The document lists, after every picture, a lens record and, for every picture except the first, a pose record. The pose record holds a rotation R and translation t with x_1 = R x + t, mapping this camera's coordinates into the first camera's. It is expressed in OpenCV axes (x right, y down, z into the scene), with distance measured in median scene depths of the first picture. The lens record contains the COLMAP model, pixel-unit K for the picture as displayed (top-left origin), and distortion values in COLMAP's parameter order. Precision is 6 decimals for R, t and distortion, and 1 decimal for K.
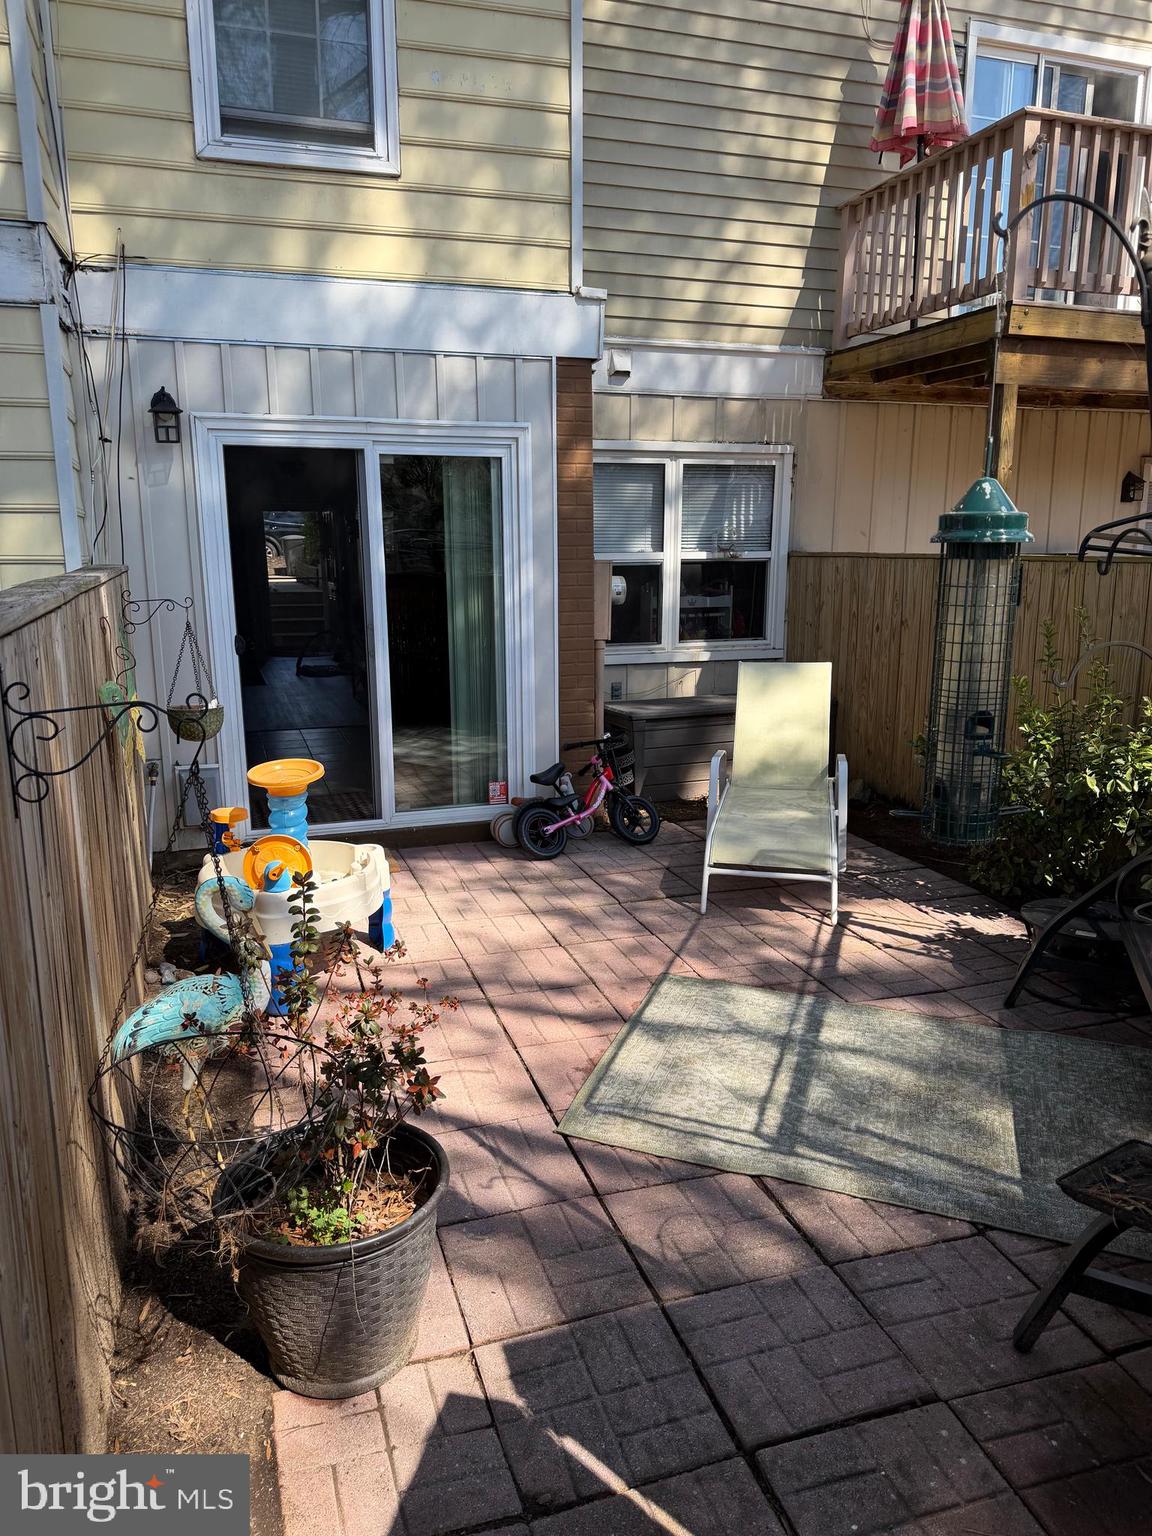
lens RADIAL K [[1086.1, 0, 566.3], [0, 1086.1, 771.7], [0, 0, 1]] dist [0.054978, -0.063475]
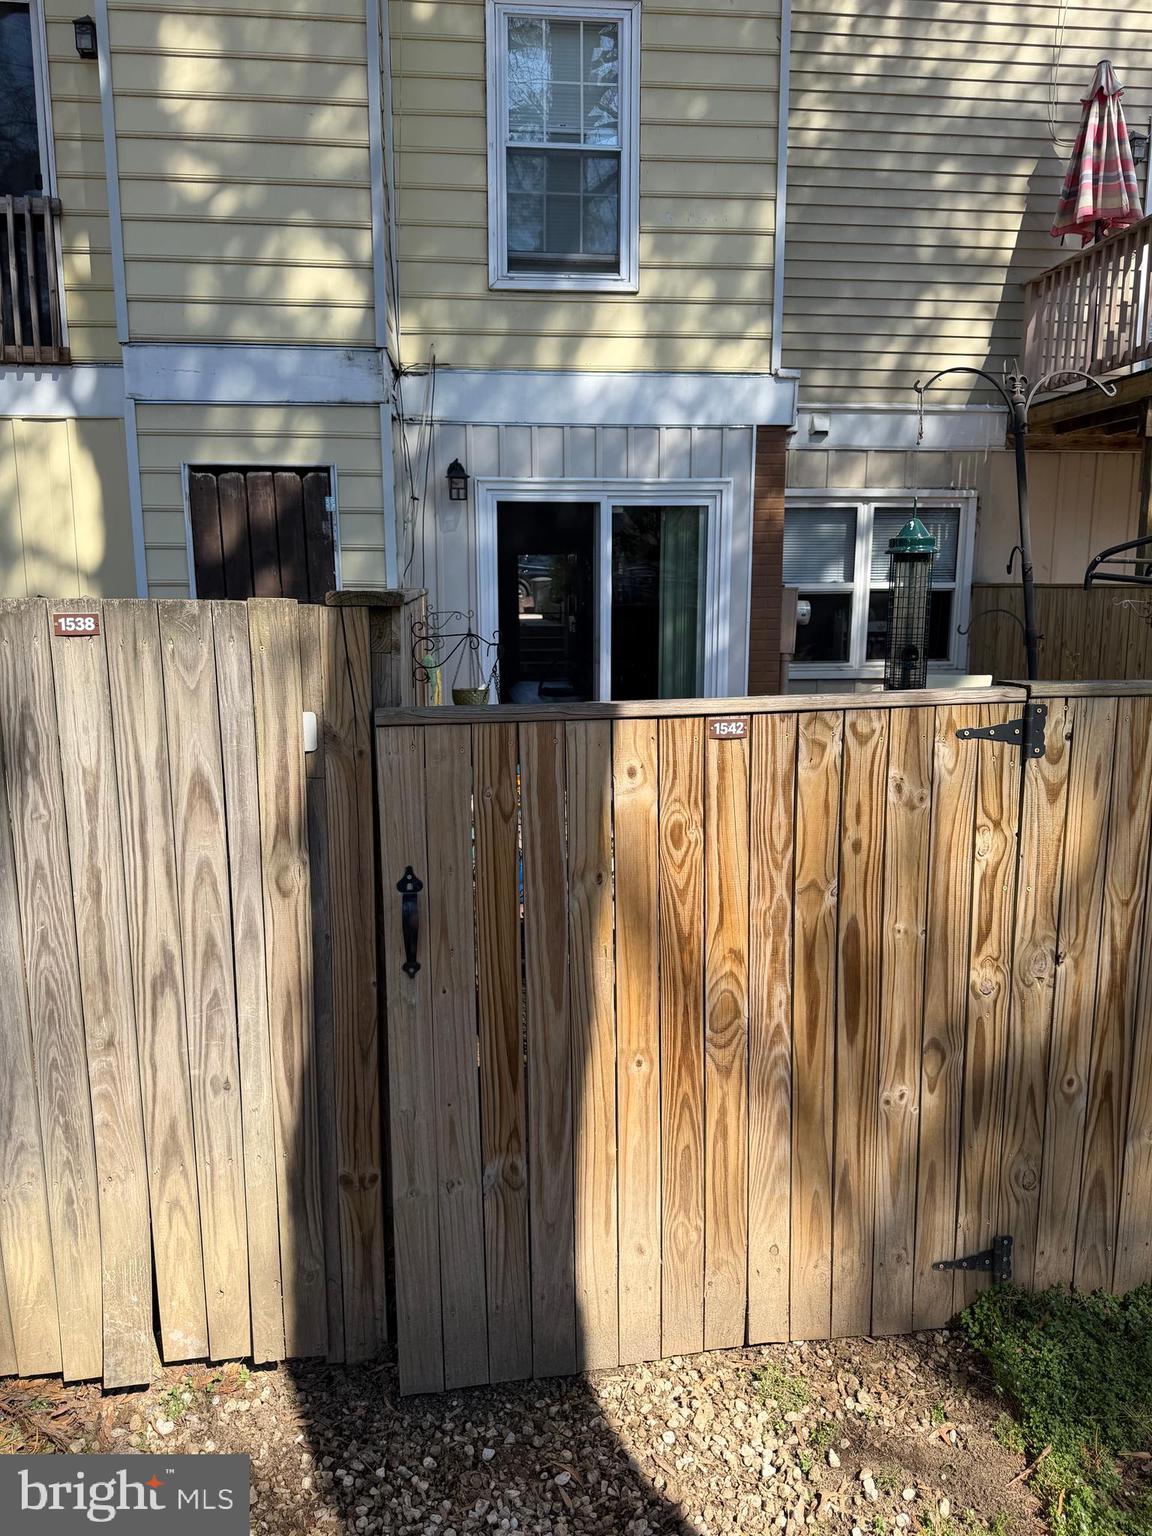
lens RADIAL K [[1086.1, 0, 571.6], [0, 1086.1, 766.5], [0, 0, 1]] dist [0.054978, -0.063475]
pose [[0.977567, 0.037355, -0.207286, 0.051569], [-0.046224, 0.998204, -0.038104, 0.058833], [0.205490, 0.046831, 0.977538, -0.215090]]
